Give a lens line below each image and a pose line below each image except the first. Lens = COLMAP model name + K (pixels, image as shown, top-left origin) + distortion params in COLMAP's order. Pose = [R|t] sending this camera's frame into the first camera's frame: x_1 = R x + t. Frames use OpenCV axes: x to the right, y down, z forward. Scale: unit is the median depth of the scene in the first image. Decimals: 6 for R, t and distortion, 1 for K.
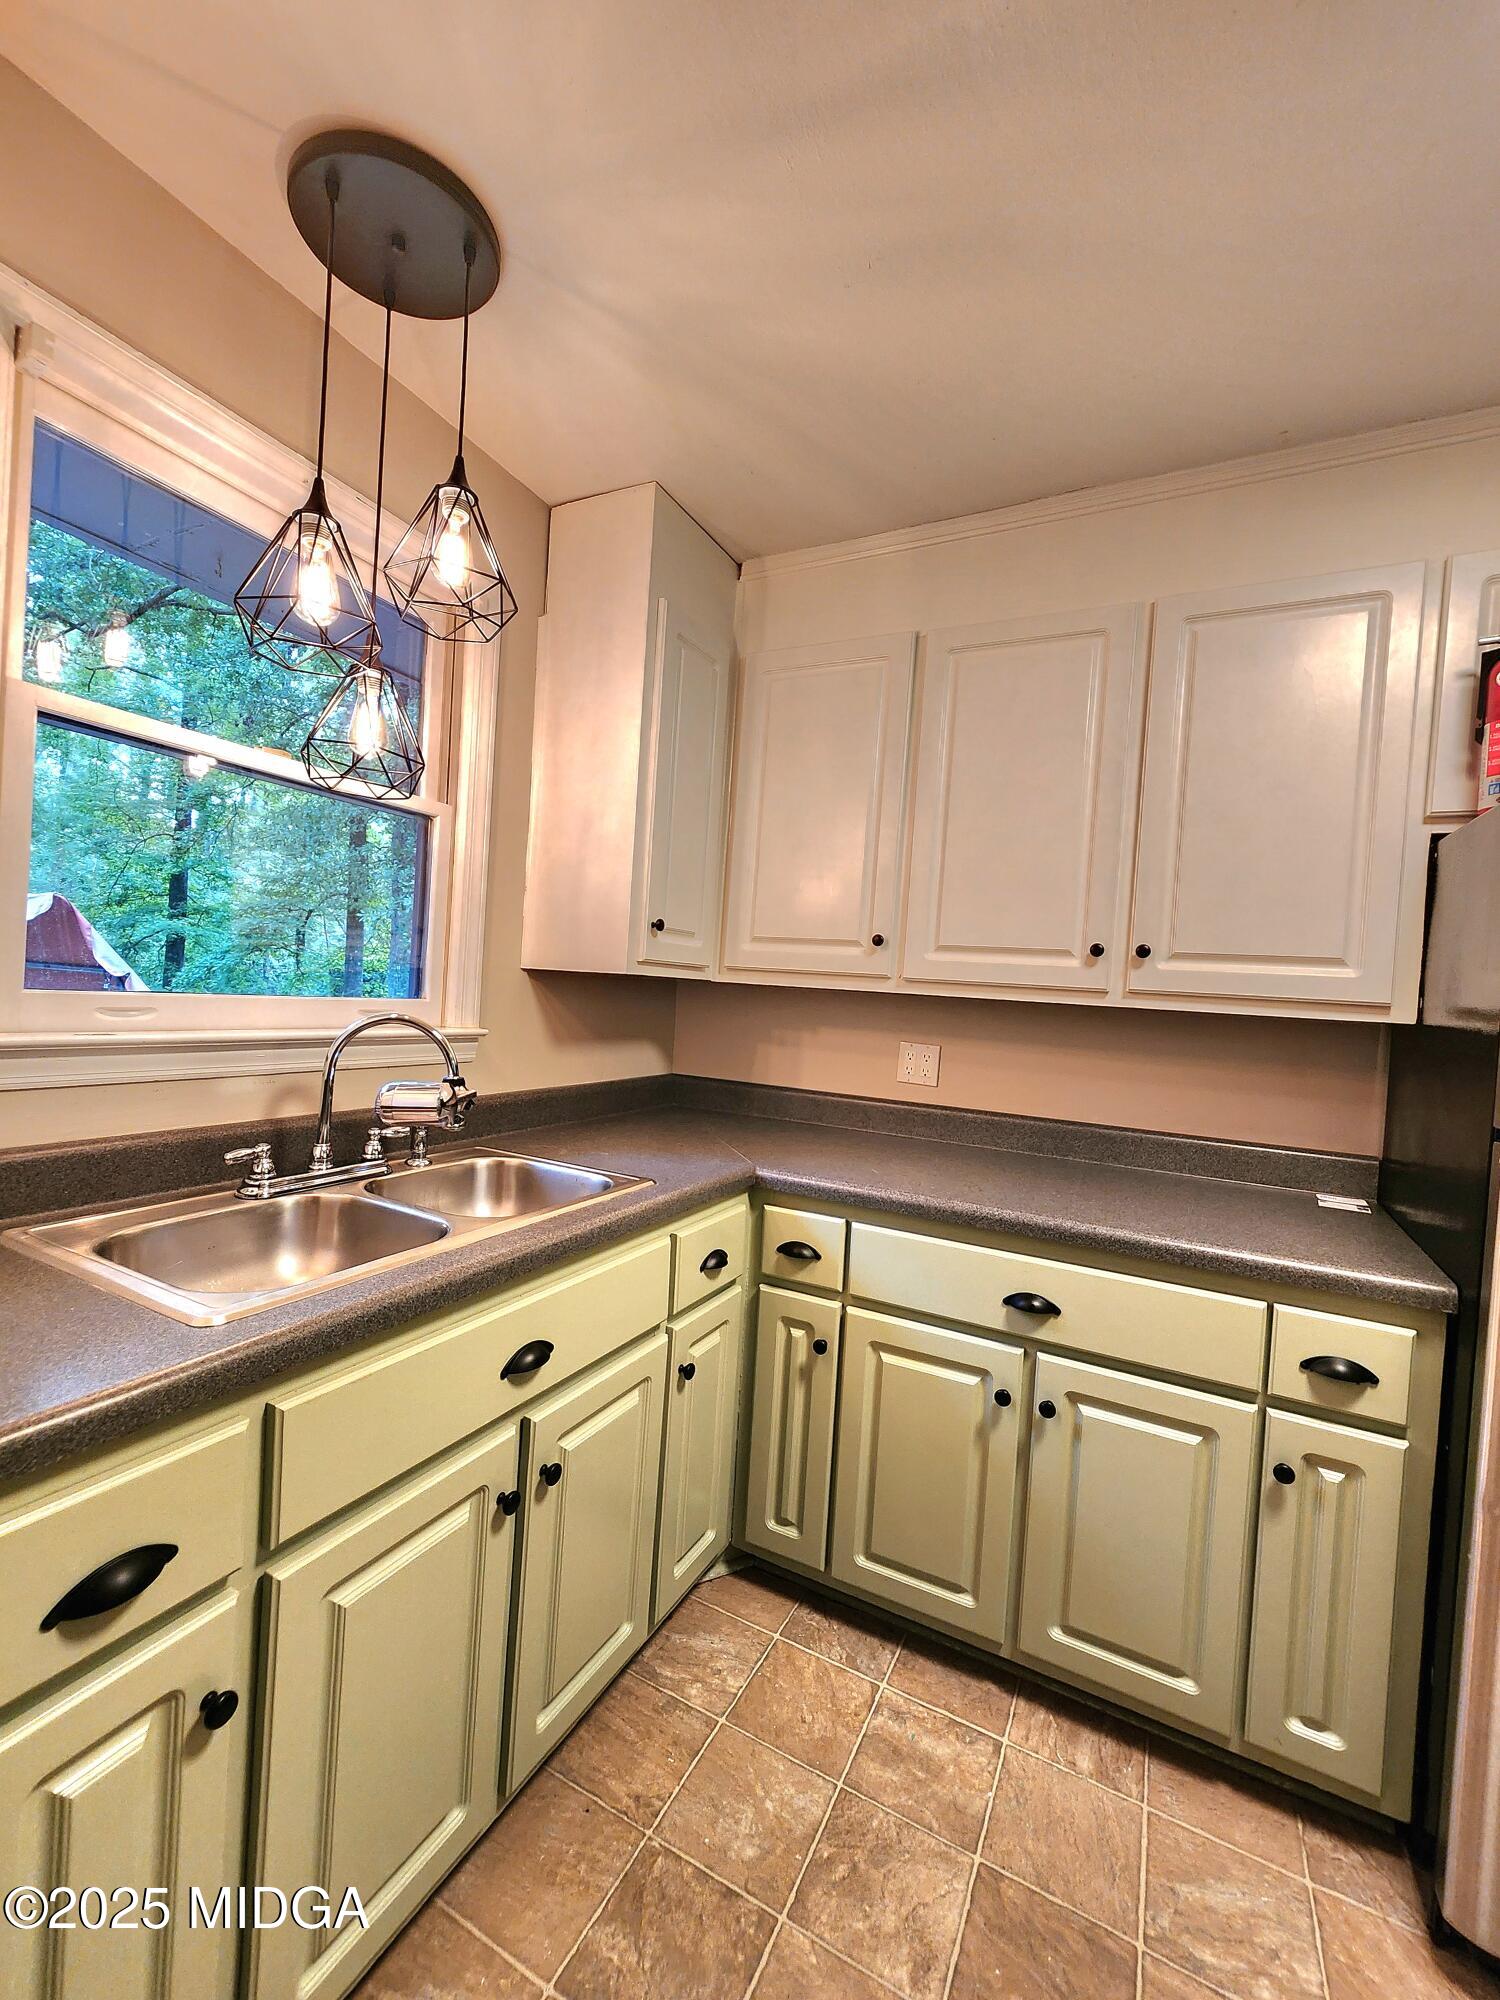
lens RADIAL K [[821.5, 0, 756.2], [0, 821.5, 1006.5], [0, 0, 1]] dist [-0.001681, 0.001072]
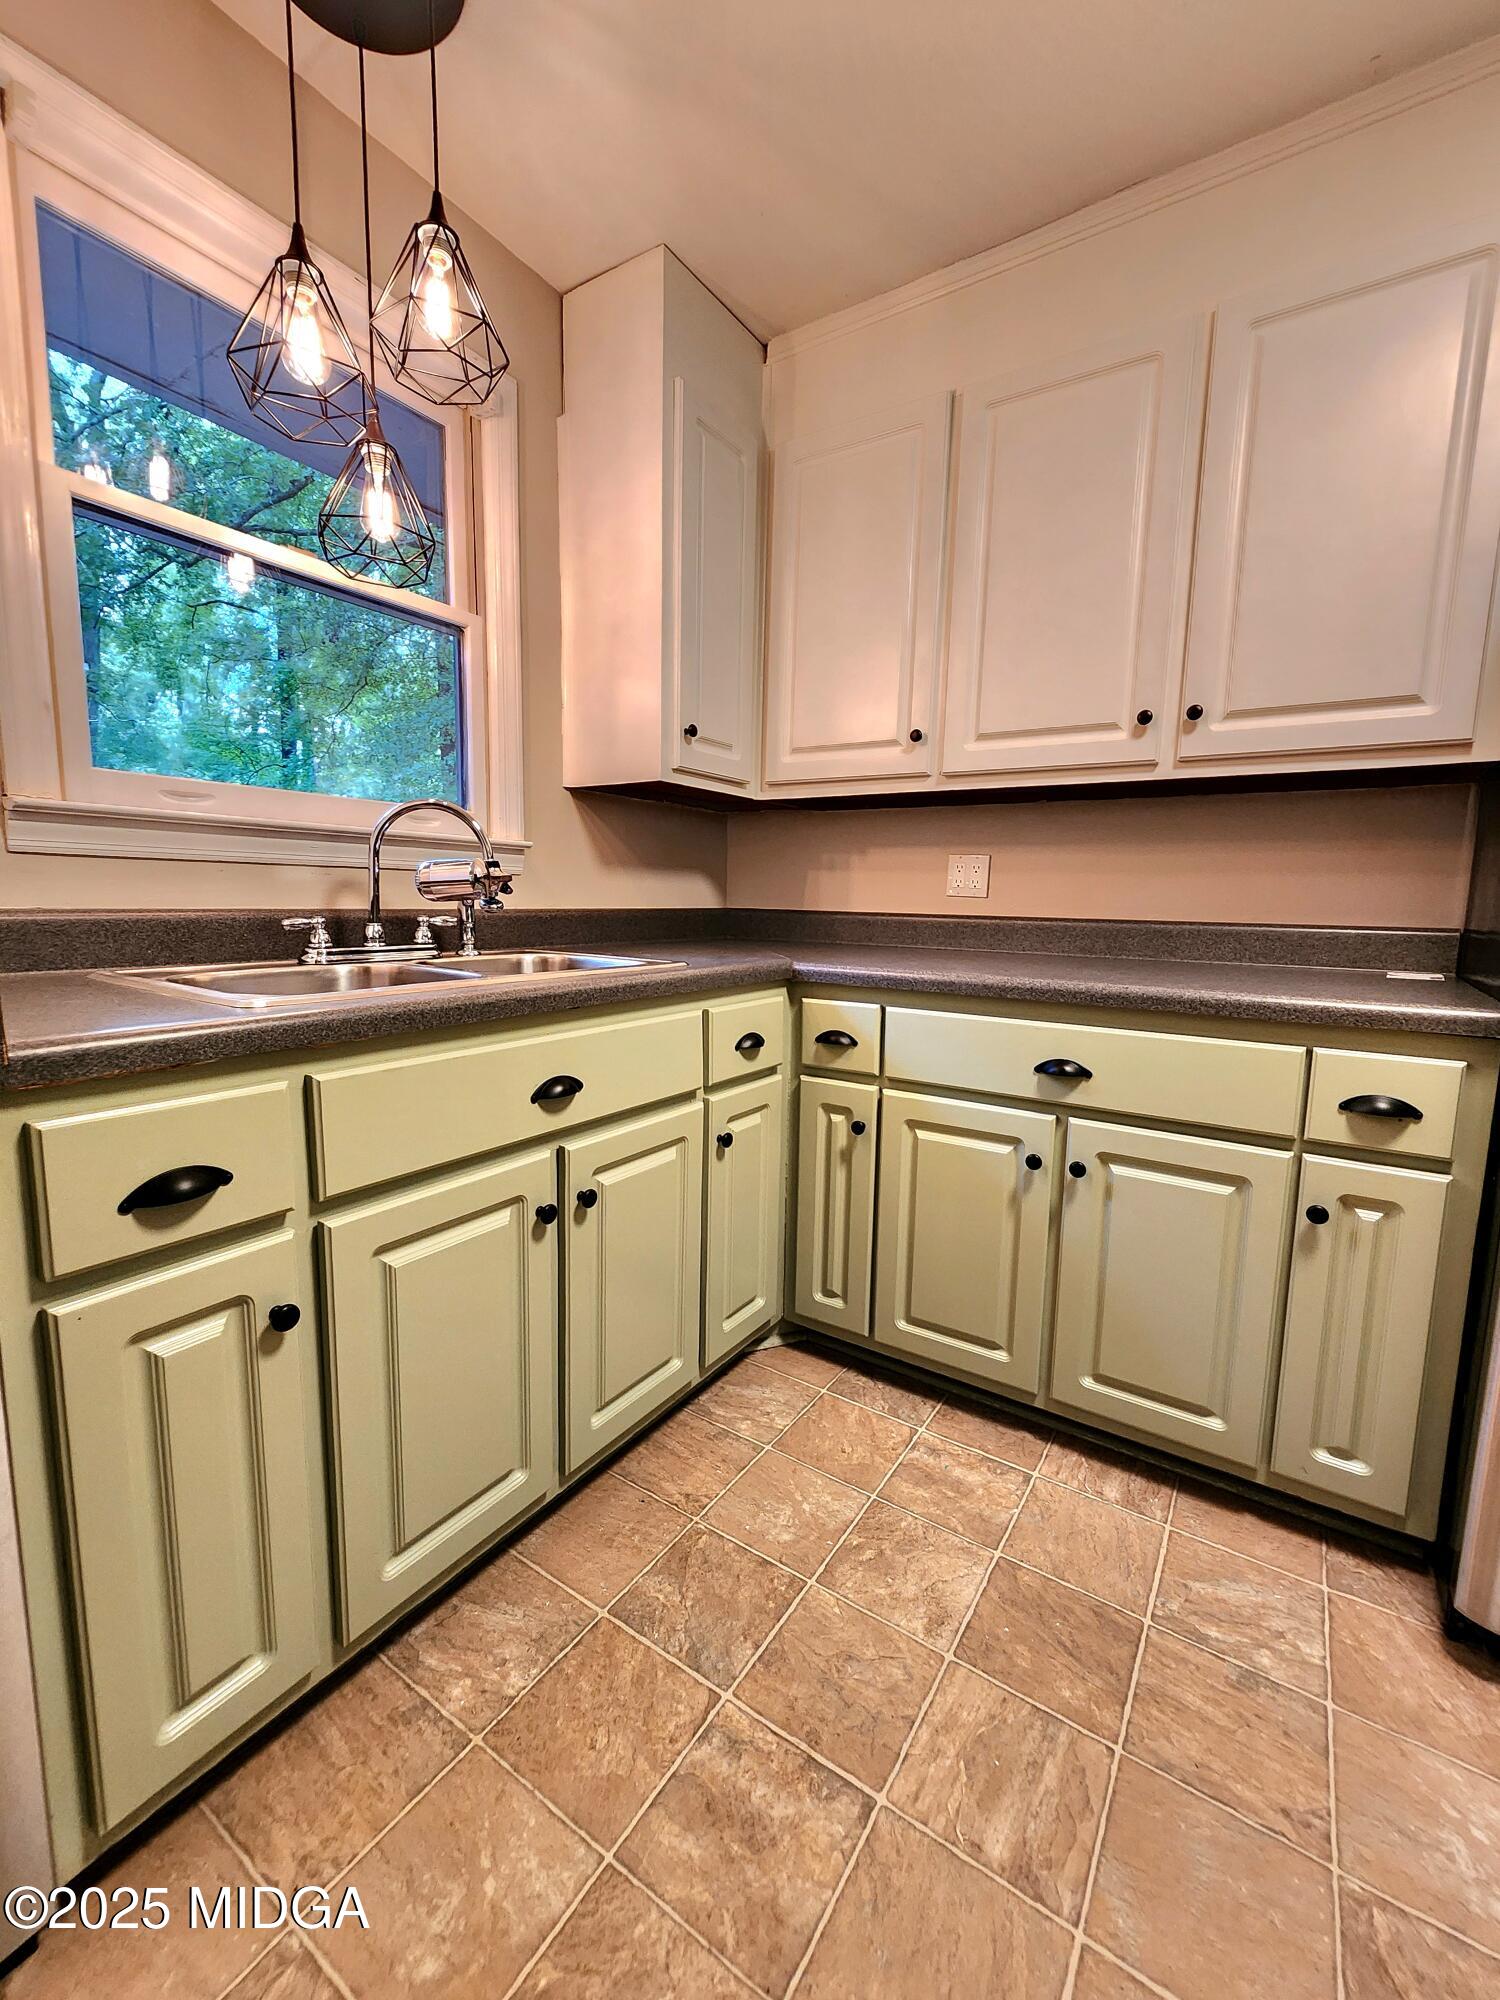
lens RADIAL K [[820.3, 0, 759.6], [0, 820.3, 1005.4], [0, 0, 1]] dist [-0.000727, -0.000343]
pose [[0.993223, -0.027677, -0.112880, 0.089920], [0.039435, 0.993868, 0.103306, 0.179037], [0.109329, -0.107057, 0.988224, -0.017107]]
